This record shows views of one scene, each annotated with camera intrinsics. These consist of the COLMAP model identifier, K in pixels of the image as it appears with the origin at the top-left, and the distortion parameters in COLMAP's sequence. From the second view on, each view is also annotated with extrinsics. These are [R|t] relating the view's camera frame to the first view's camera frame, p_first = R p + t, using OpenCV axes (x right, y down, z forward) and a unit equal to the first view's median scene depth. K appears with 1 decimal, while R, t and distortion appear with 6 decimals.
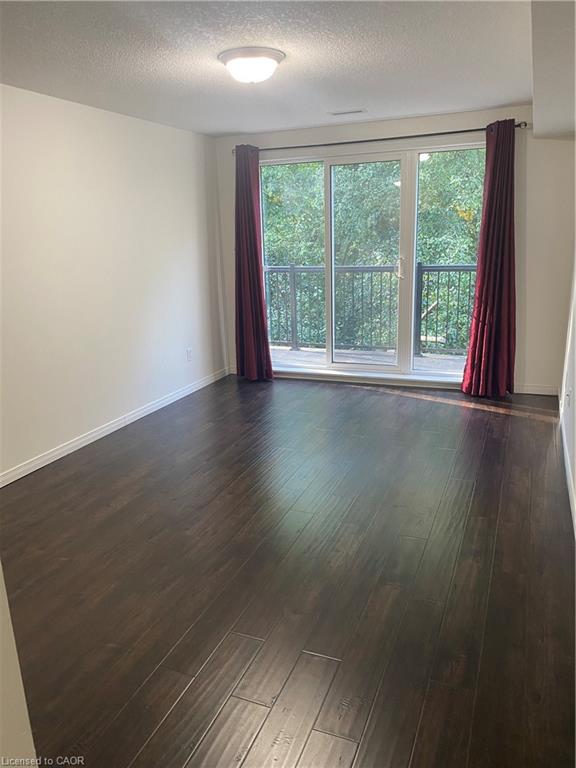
lens RADIAL K [[572.0, 0, 279.8], [0, 572.0, 380.8], [0, 0, 1]] dist [0.066802, -0.139923]
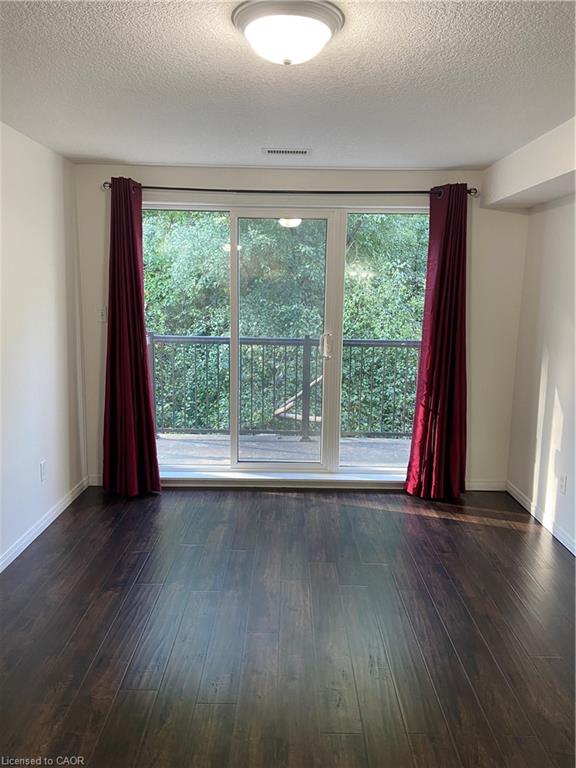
lens RADIAL K [[569.0, 0, 288.1], [0, 569.0, 375.9], [0, 0, 1]] dist [0.058194, 0.000361]
pose [[0.921849, -0.009680, 0.387428, -0.162384], [0.051716, 0.993820, -0.098221, -0.077526], [-0.384083, 0.110581, 0.916652, 0.283606]]
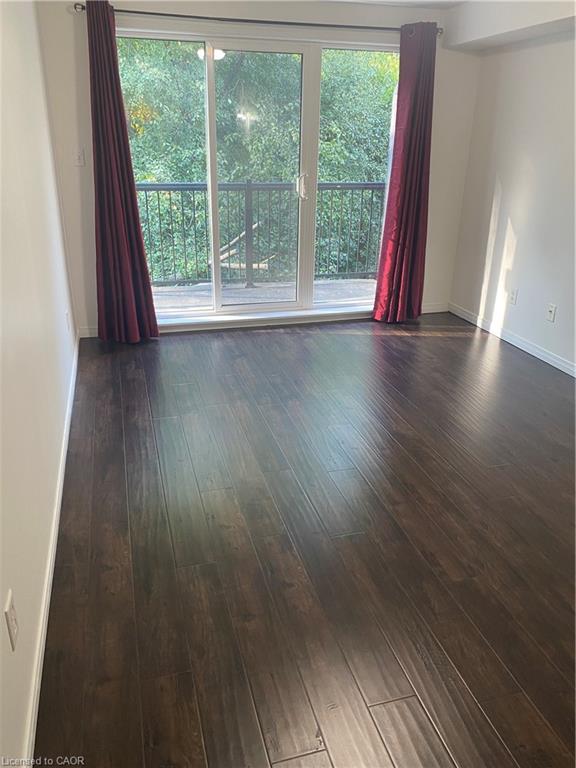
lens RADIAL K [[572.0, 0, 279.8], [0, 572.0, 380.8], [0, 0, 1]] dist [0.066802, -0.139923]
pose [[0.786300, -0.199692, 0.584684, -0.389106], [0.118973, 0.977555, 0.173875, -0.067849], [-0.606282, -0.067156, 0.792409, 0.326424]]
